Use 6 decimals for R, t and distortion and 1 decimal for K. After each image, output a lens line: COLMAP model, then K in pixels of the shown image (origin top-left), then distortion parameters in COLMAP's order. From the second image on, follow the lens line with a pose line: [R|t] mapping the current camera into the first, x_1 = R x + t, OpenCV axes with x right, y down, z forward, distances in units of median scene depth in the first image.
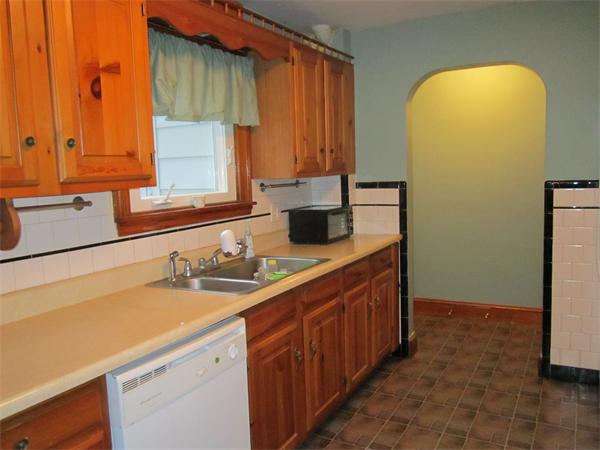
lens RADIAL K [[515.2, 0, 297.5], [0, 515.2, 224.8], [0, 0, 1]] dist [-0.011662, -0.008466]
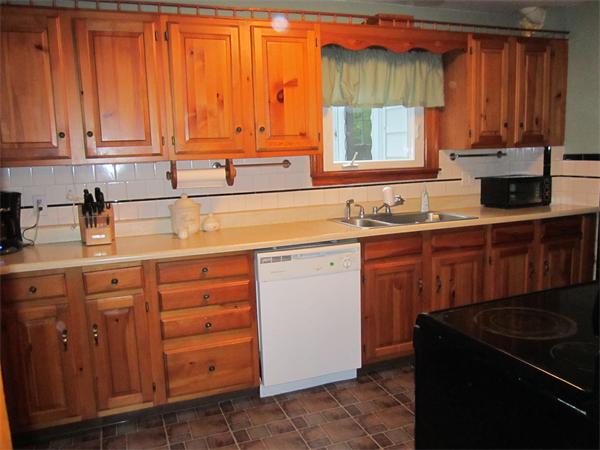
lens RADIAL K [[515.2, 0, 296.0], [0, 515.2, 228.2], [0, 0, 1]] dist [-0.011662, -0.008466]
pose [[0.762220, 0.104872, -0.638766, 0.500771], [-0.062850, 0.994117, 0.088216, 0.011933], [0.644259, -0.027094, 0.764327, -0.189352]]
